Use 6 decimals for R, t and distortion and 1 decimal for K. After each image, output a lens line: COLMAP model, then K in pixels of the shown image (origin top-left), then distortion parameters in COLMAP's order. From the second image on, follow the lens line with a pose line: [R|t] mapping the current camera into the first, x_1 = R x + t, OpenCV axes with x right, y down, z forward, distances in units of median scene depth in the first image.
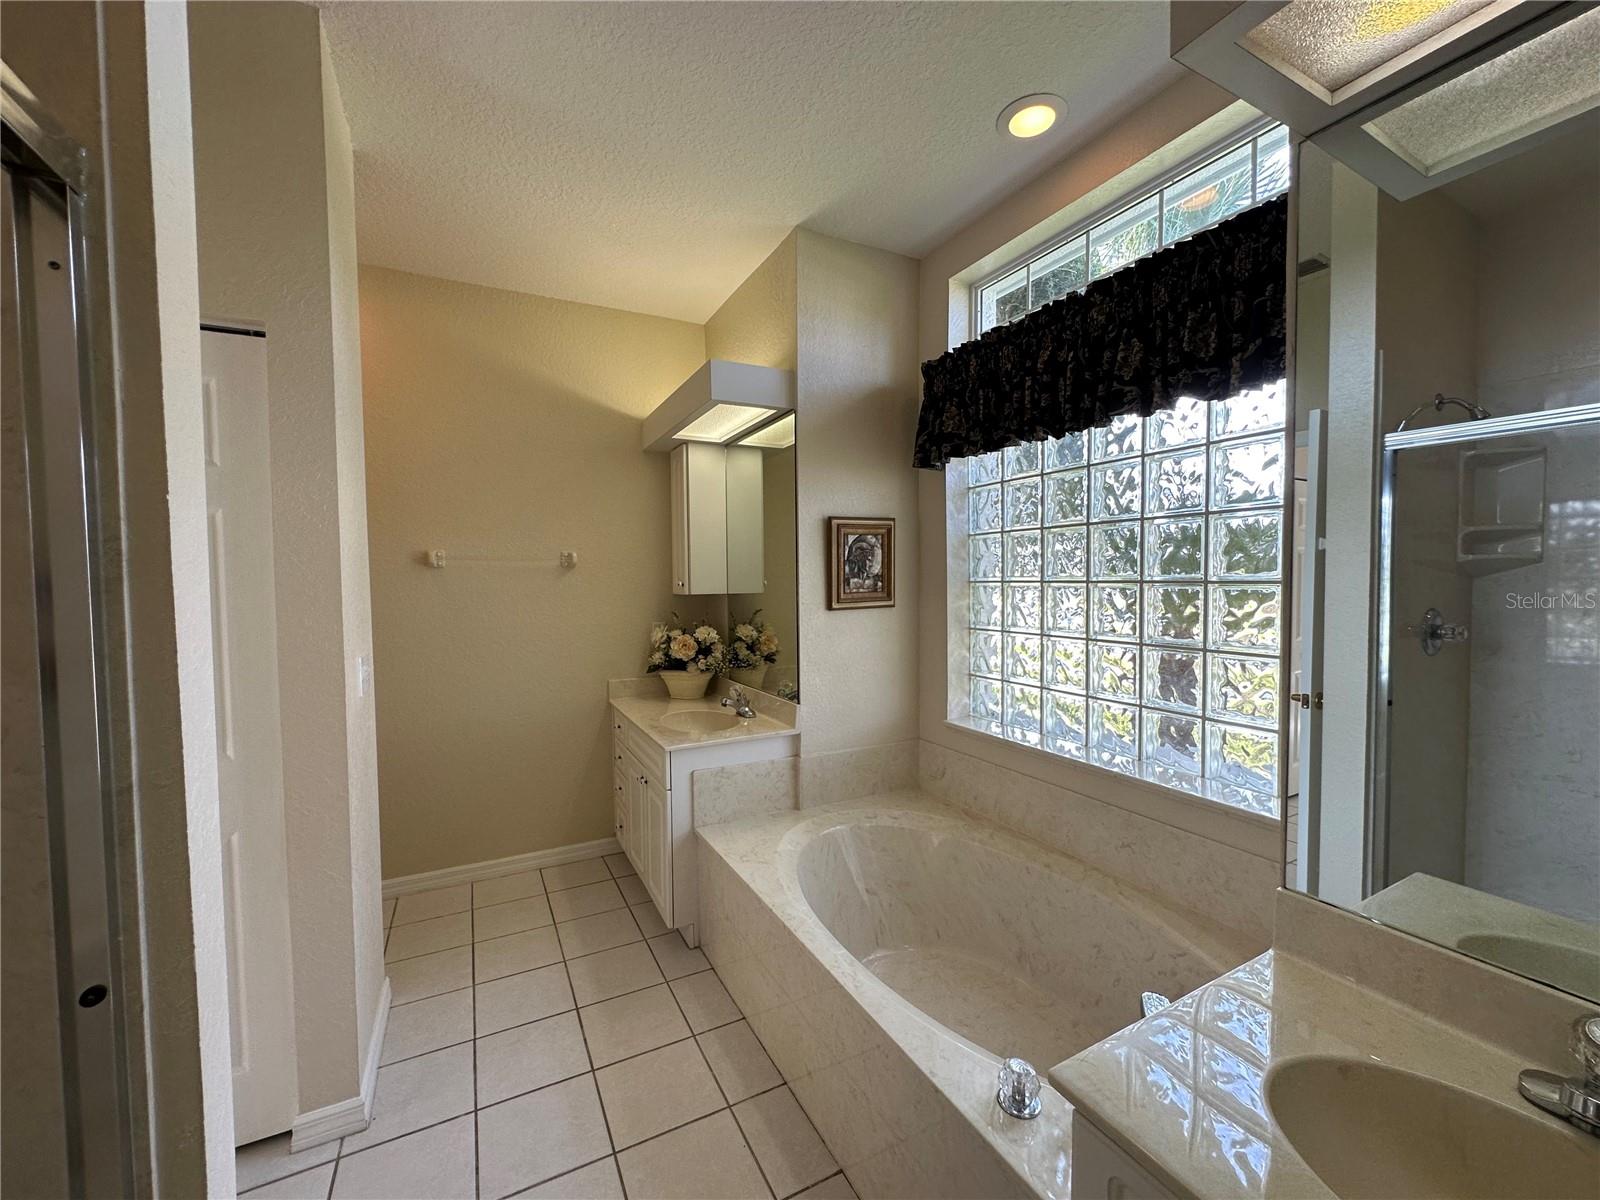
lens RADIAL K [[638.6, 0, 797.3], [0, 638.6, 599.8], [0, 0, 1]] dist [-0.002563, 0.000699]
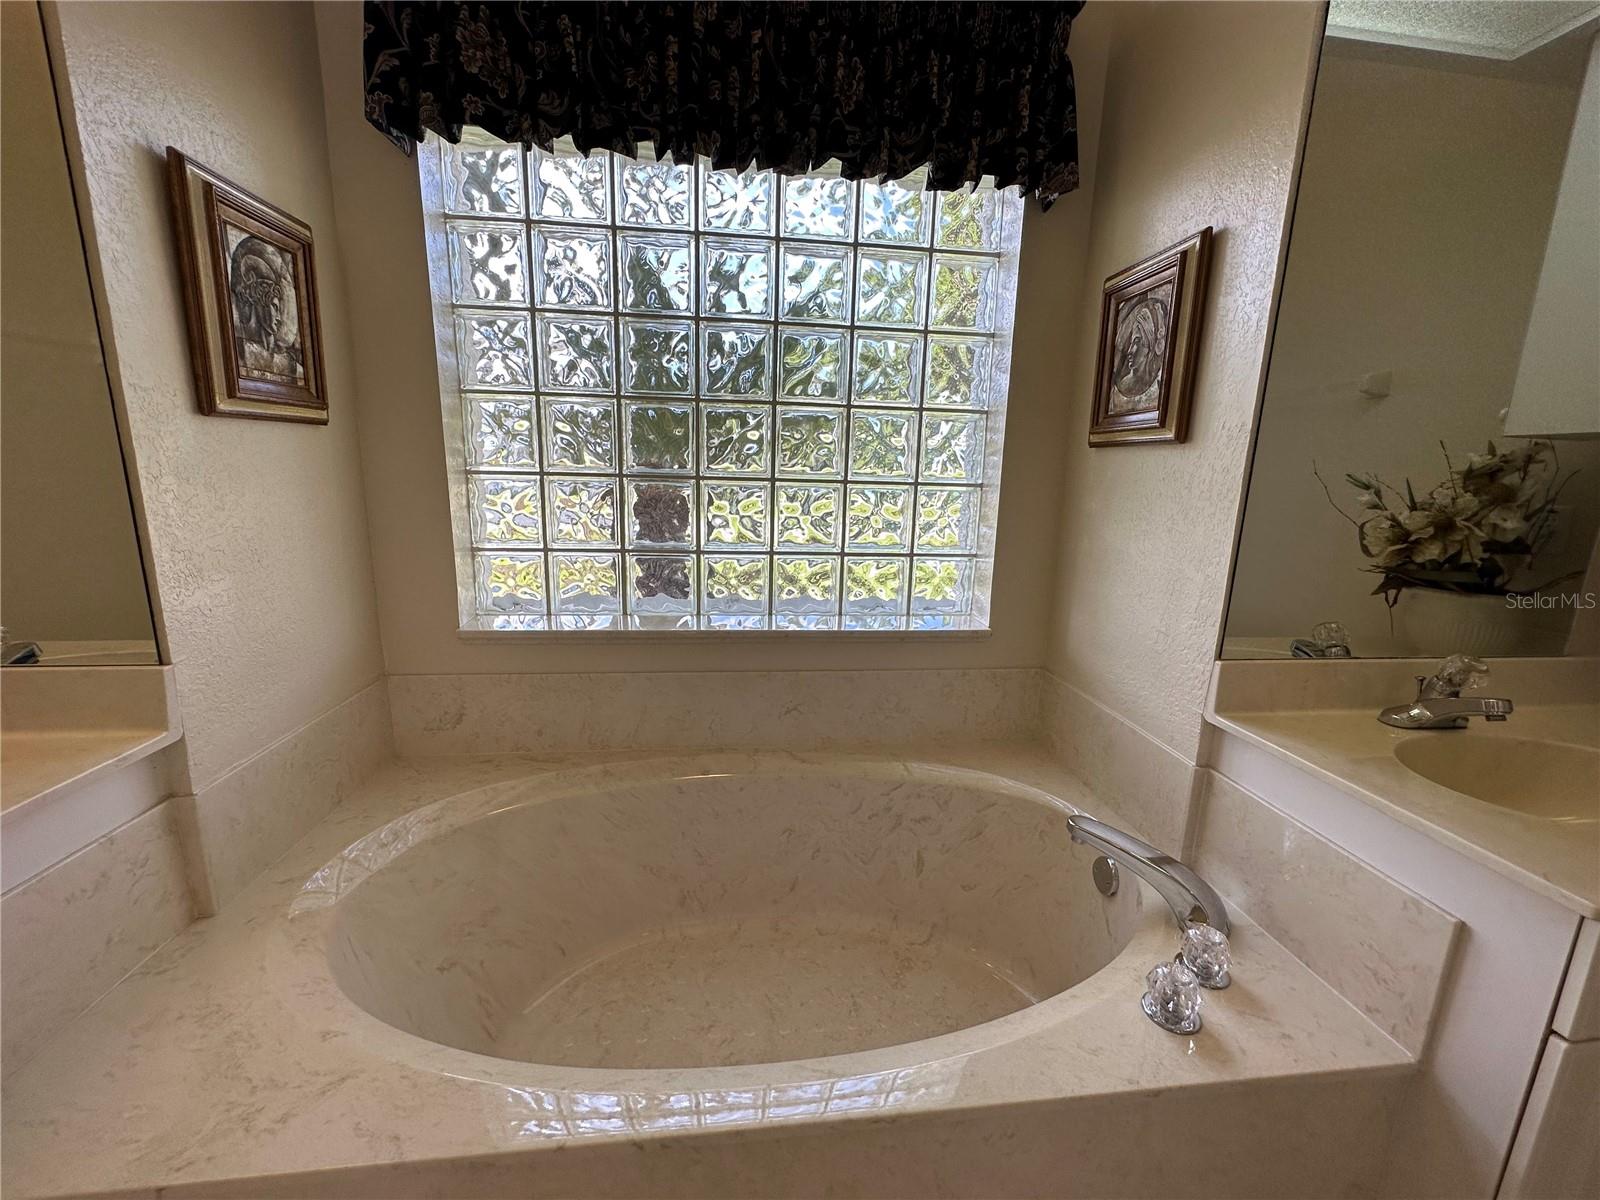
lens RADIAL K [[638.6, 0, 797.3], [0, 638.6, 599.8], [0, 0, 1]] dist [-0.002563, 0.000699]
pose [[0.338127, -0.165040, 0.926516, -0.204497], [-0.011738, 0.983687, 0.179508, 0.052480], [-0.941027, -0.071572, 0.330673, 0.514333]]
